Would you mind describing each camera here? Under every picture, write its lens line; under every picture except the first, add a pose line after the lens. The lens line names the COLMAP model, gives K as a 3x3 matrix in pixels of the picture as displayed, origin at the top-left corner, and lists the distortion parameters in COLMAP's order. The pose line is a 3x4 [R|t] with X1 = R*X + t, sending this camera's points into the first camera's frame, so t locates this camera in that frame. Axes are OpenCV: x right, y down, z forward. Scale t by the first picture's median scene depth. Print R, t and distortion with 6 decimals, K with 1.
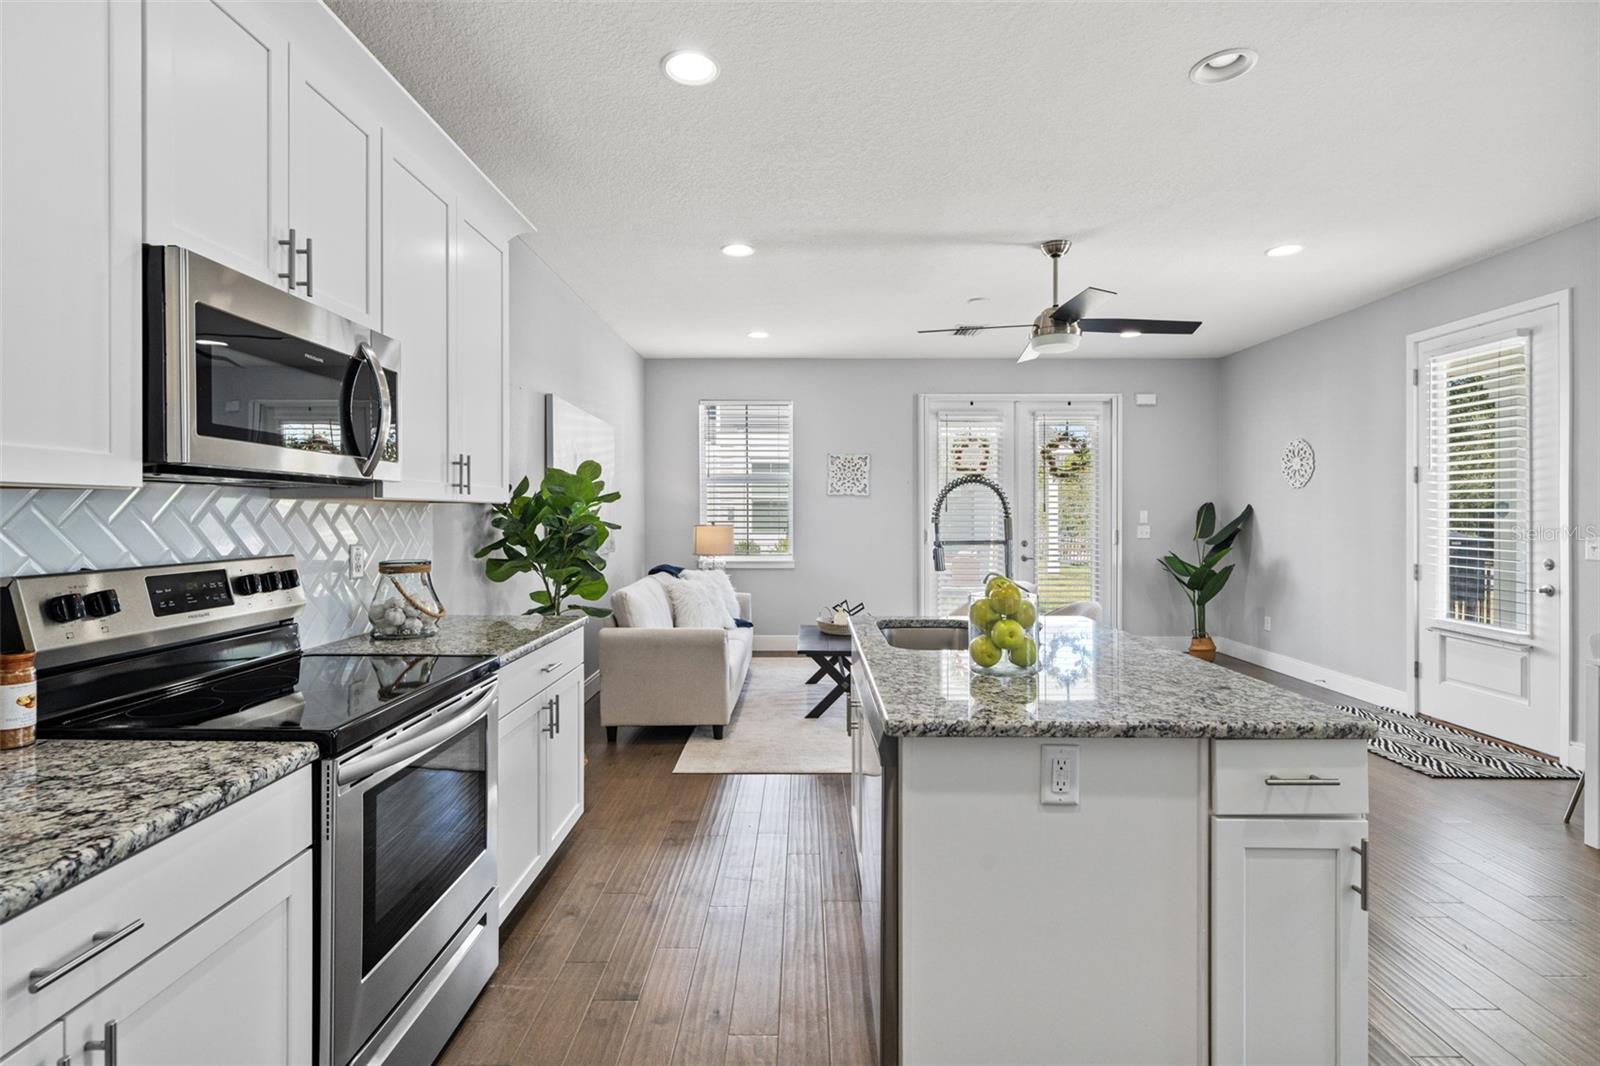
lens RADIAL K [[734.5, 0, 800.0], [0, 734.5, 533.0], [0, 0, 1]] dist [0.002053, 0.000519]
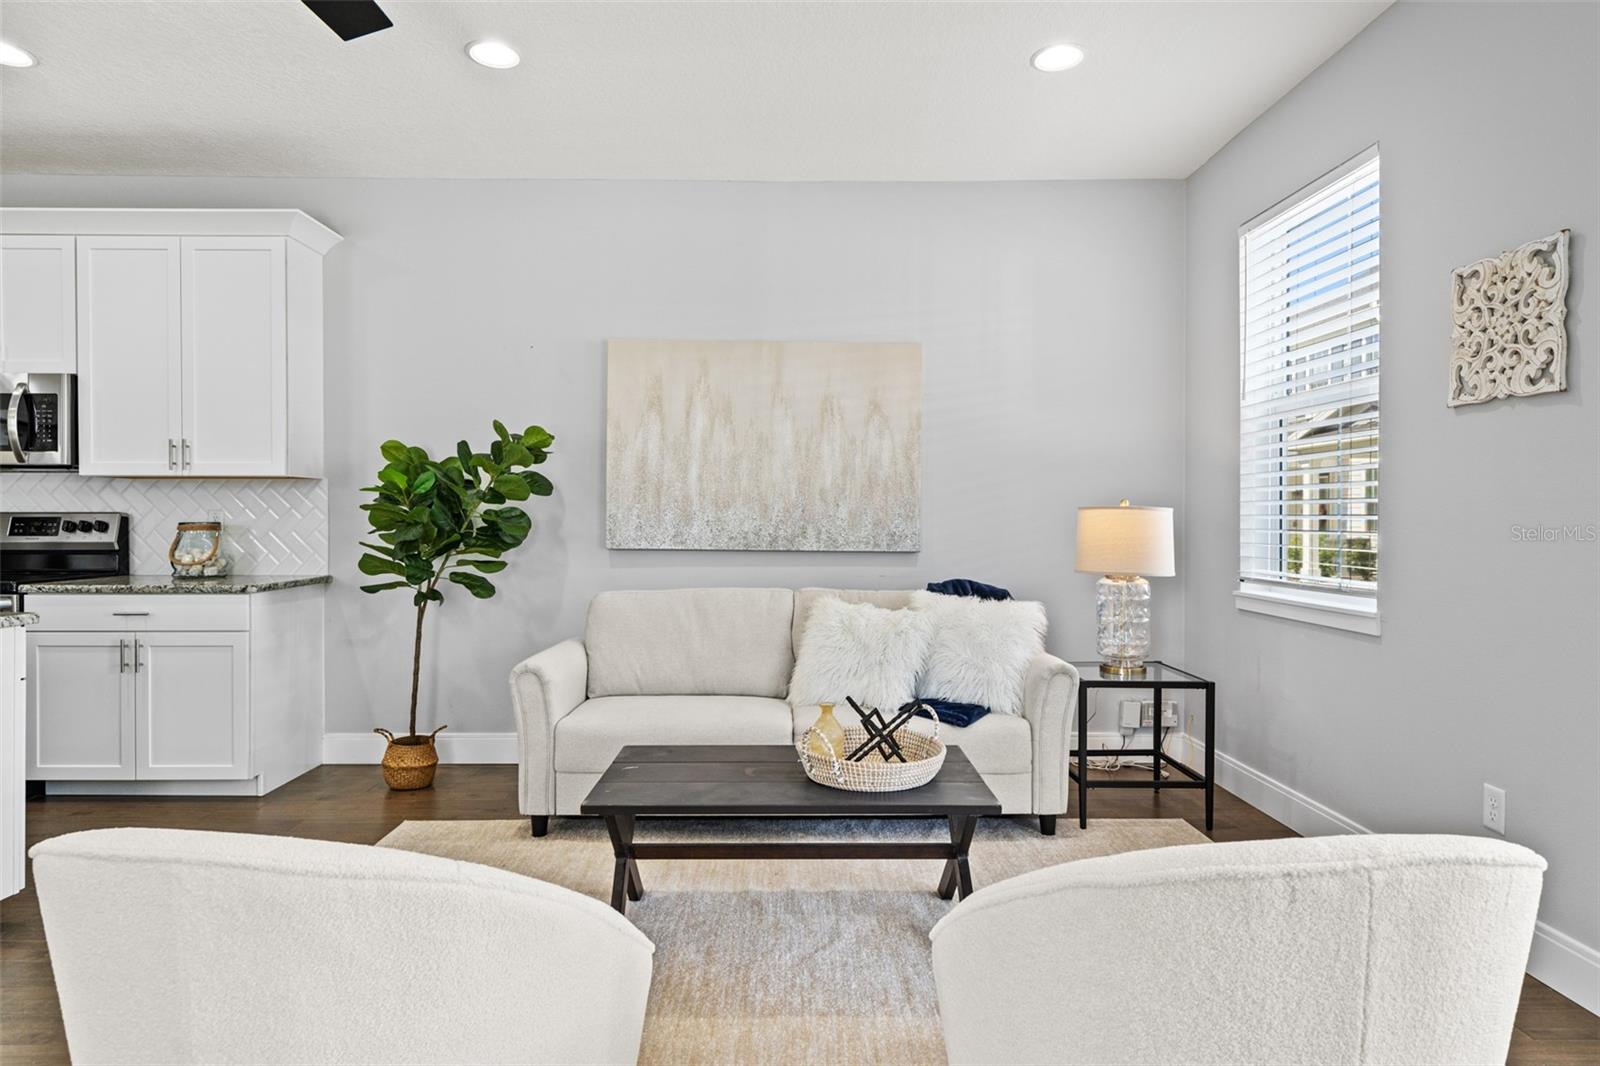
lens RADIAL K [[918.0, 0, 797.0], [0, 918.0, 524.7], [0, 0, 1]] dist [0.003018, 0.000547]
pose [[0.012717, 0.008766, -0.999881, 0.413162], [-0.025899, 0.999629, 0.008435, 0.000177], [0.999584, 0.025788, 0.012940, 0.730987]]
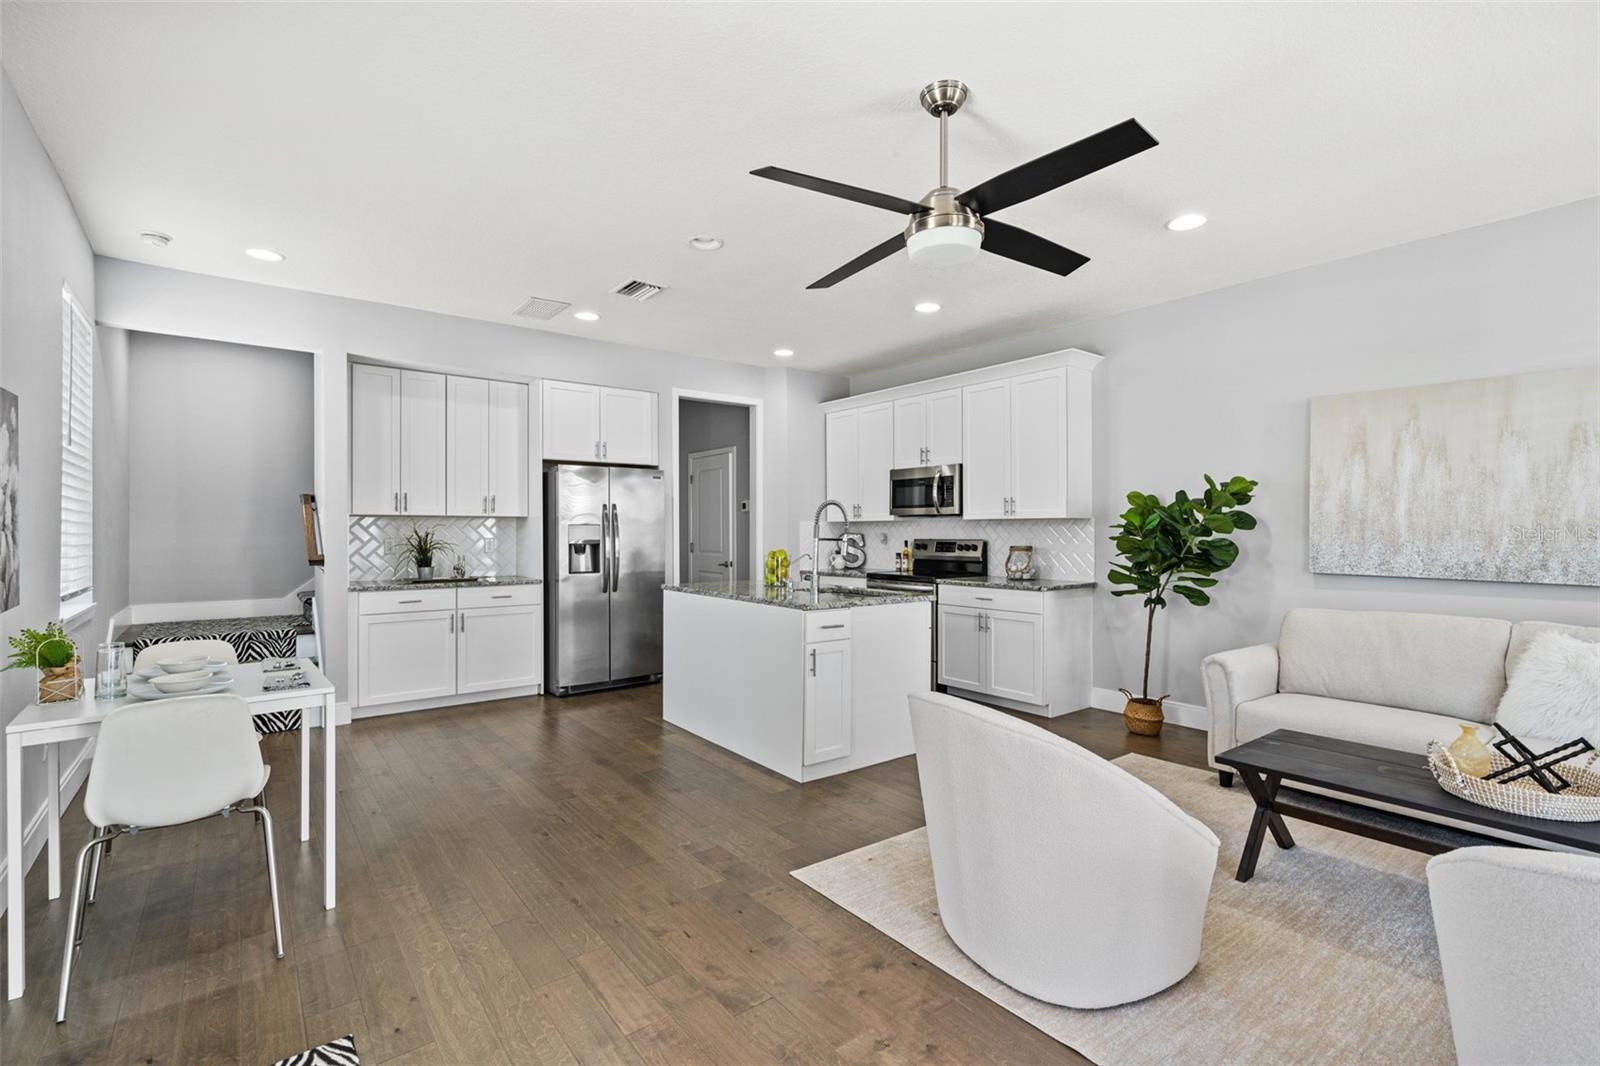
lens RADIAL K [[734.5, 0, 800.0], [0, 734.5, 533.0], [0, 0, 1]] dist [0.002053, 0.000519]
pose [[-0.787013, 0.001207, -0.616936, 0.485408], [-0.015566, 0.999641, 0.021813, -0.013931], [0.616740, 0.026771, -0.786711, 0.824638]]
